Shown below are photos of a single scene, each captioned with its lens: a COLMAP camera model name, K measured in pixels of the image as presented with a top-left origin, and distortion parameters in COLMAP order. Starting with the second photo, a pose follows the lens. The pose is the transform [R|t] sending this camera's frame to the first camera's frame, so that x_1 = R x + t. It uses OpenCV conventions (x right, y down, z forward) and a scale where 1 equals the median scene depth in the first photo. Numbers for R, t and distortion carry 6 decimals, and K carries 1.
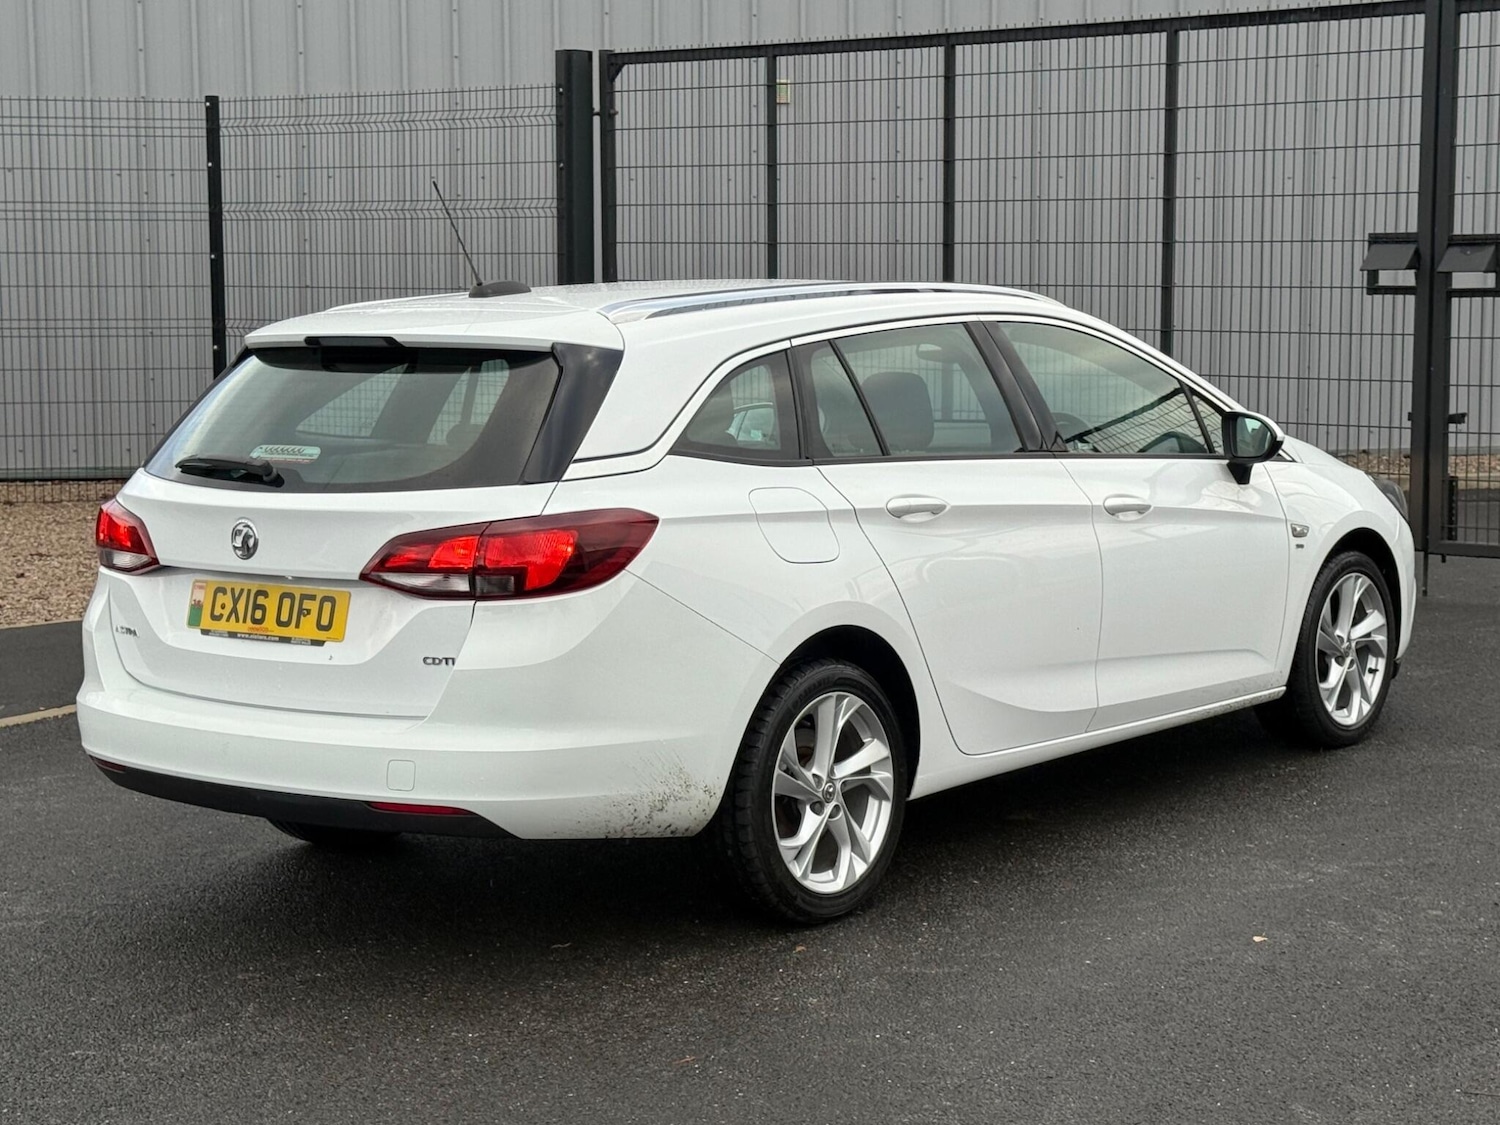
lens RADIAL K [[2701.5, 0, 743.5], [0, 2701.5, 559.9], [0, 0, 1]] dist [0.167107, -0.153433]
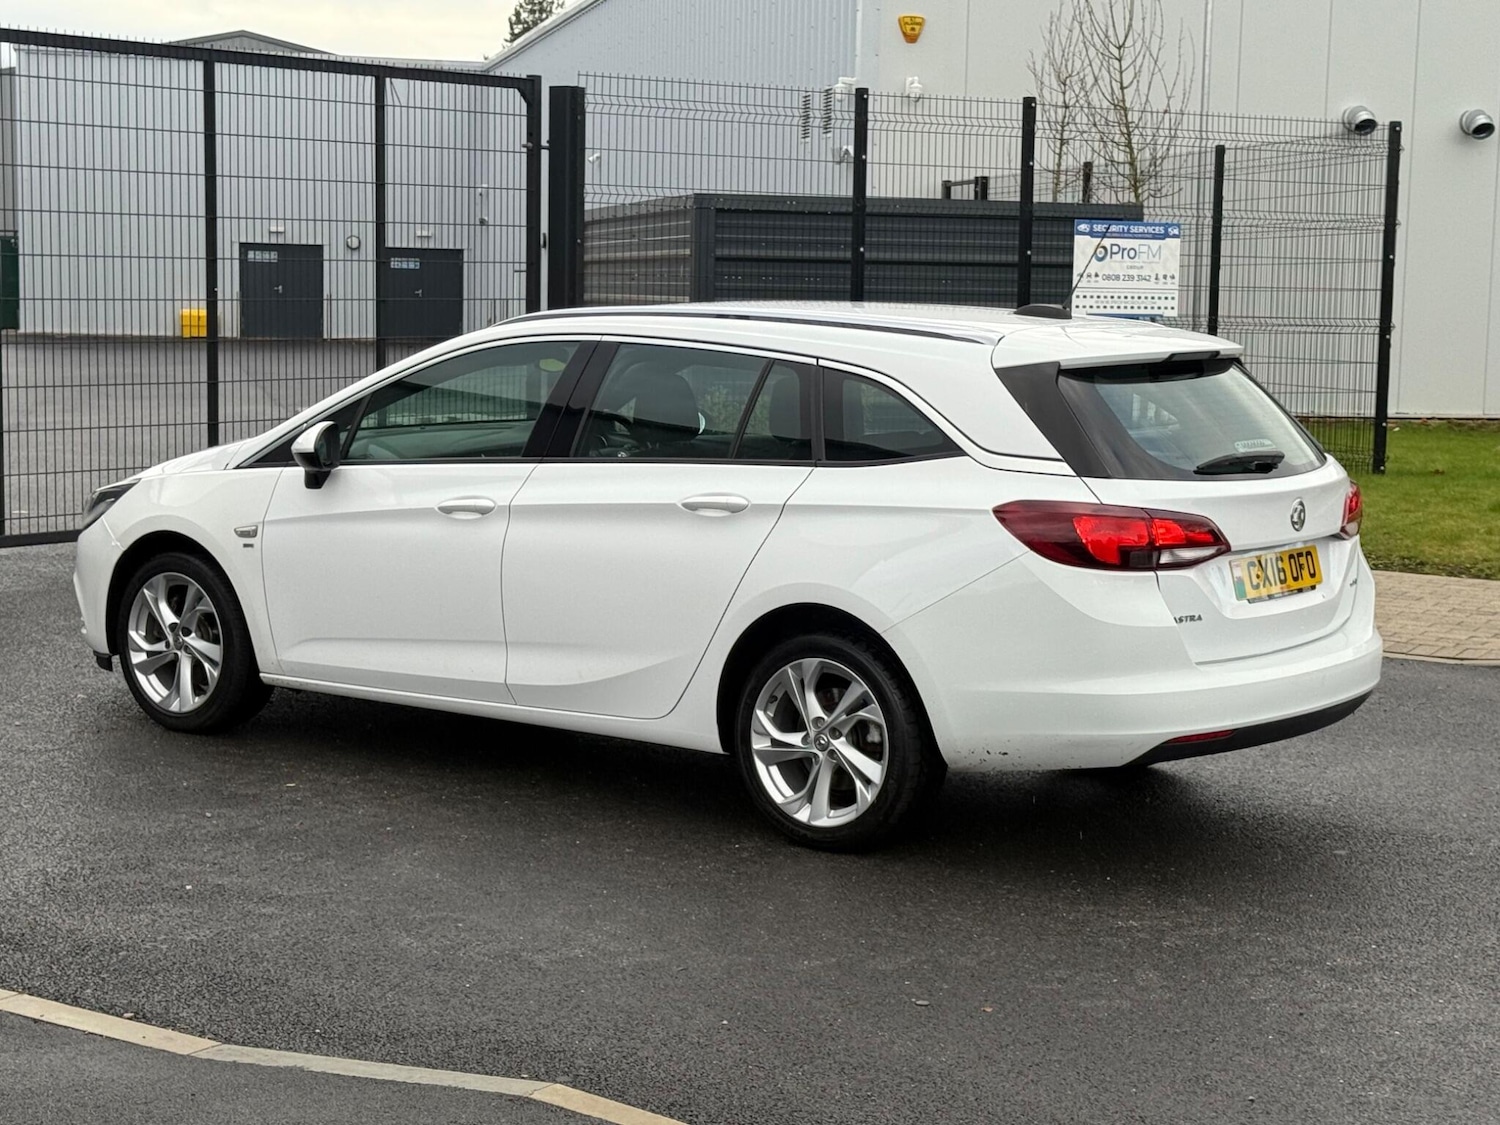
lens RADIAL K [[2701.5, 0, 743.5], [0, 2701.5, 559.9], [0, 0, 1]] dist [0.167107, -0.153433]
pose [[-0.016215, -0.098164, 0.995038, -1.378814], [0.093460, 0.990663, 0.099255, -0.130517], [-0.995491, 0.094606, -0.006889, 1.224771]]
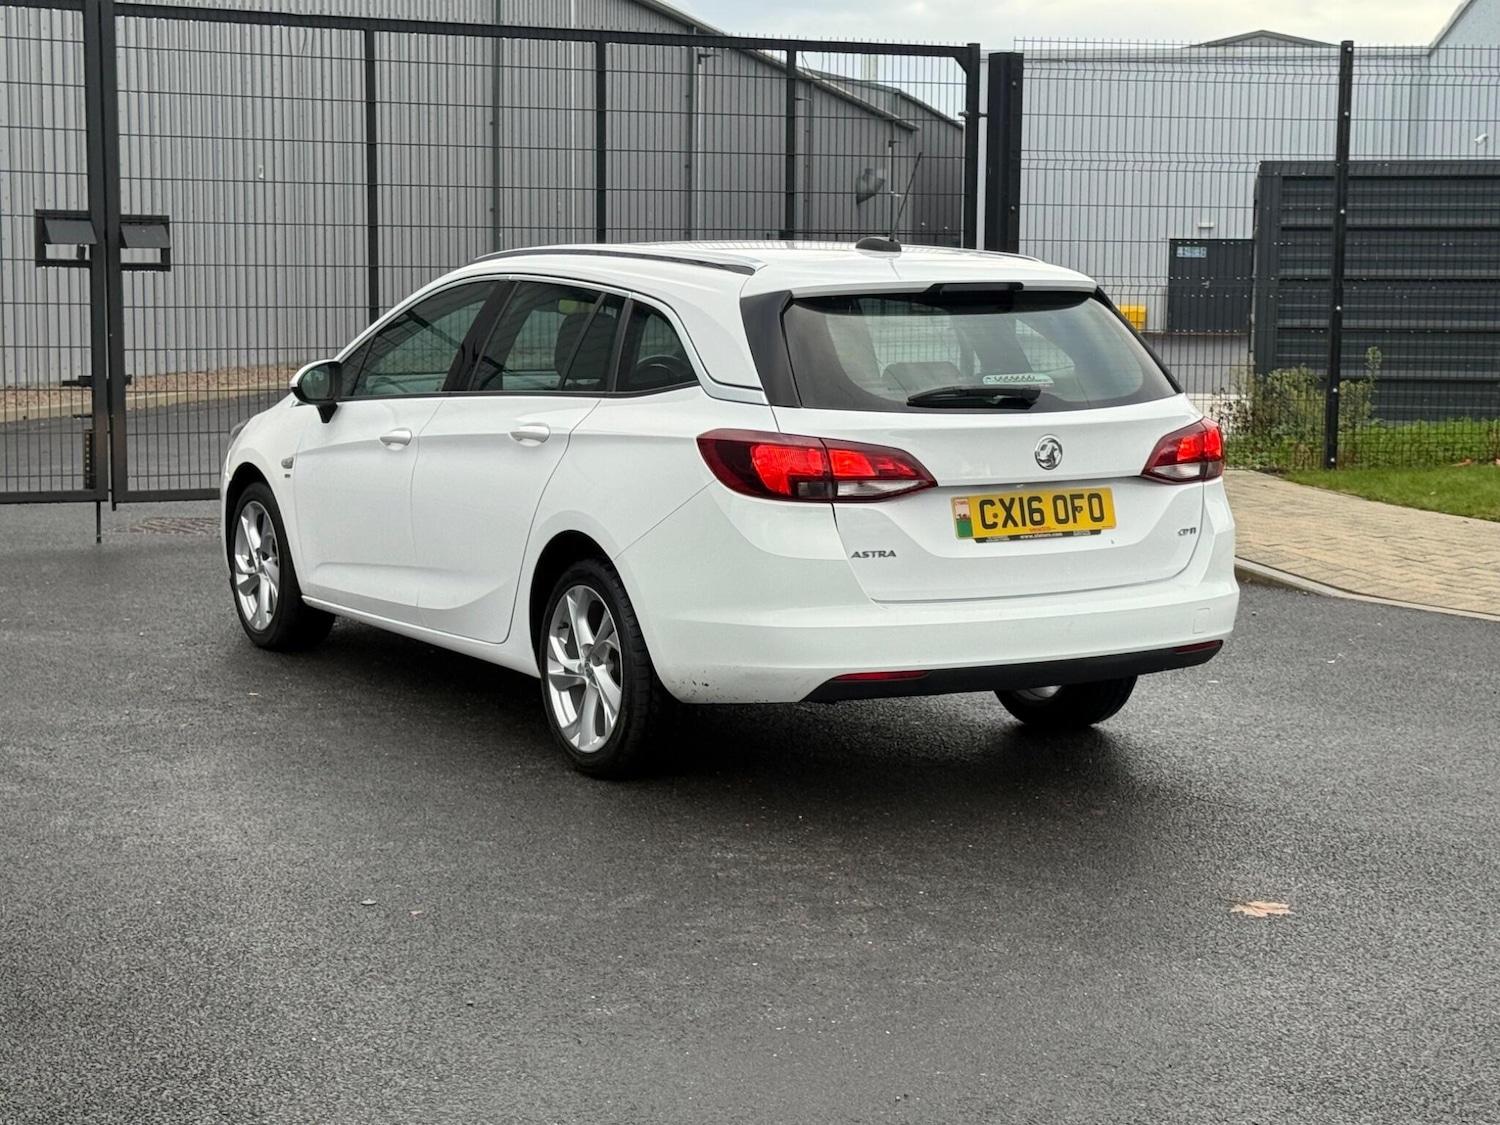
lens RADIAL K [[2701.5, 0, 743.5], [0, 2701.5, 559.9], [0, 0, 1]] dist [0.167107, -0.153433]
pose [[0.366376, -0.090757, 0.926030, -1.288111], [0.091239, 0.993940, 0.061315, -0.044195], [-0.925983, 0.062026, 0.372436, 0.665406]]
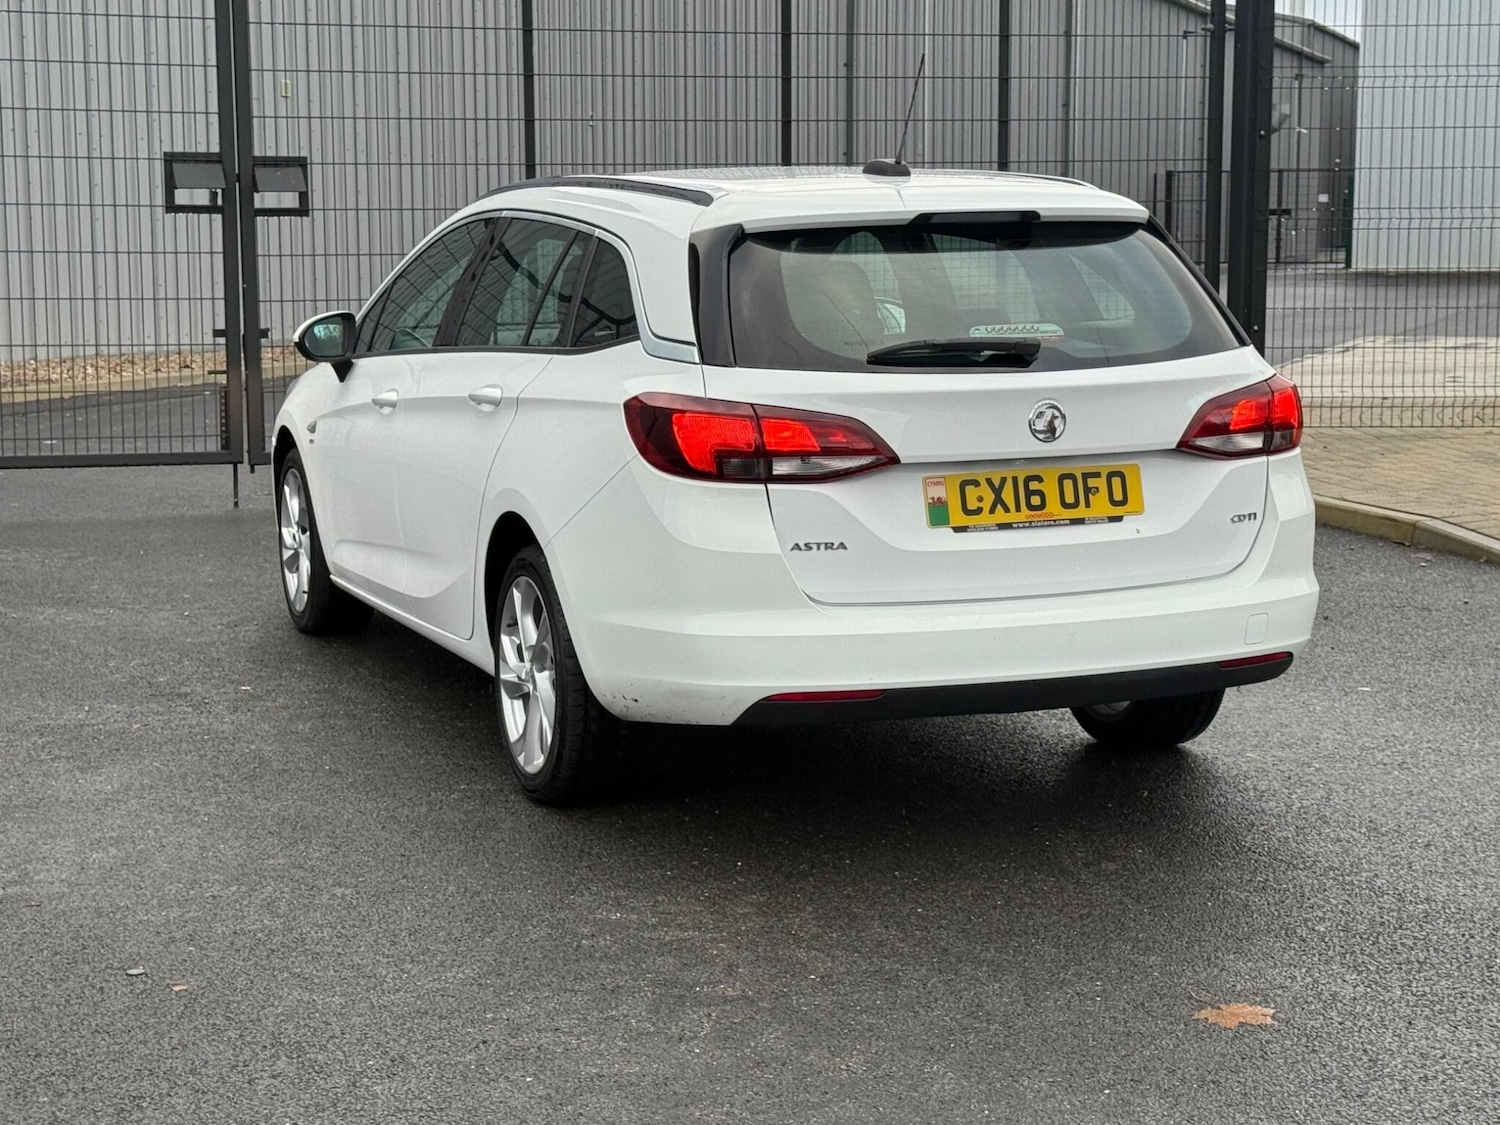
lens RADIAL K [[2701.5, 0, 743.5], [0, 2701.5, 559.9], [0, 0, 1]] dist [0.167107, -0.153433]
pose [[0.505117, -0.105132, 0.856623, -1.027455], [0.094808, 0.993305, 0.066003, -0.031201], [-0.857828, 0.047875, 0.511703, 0.587201]]
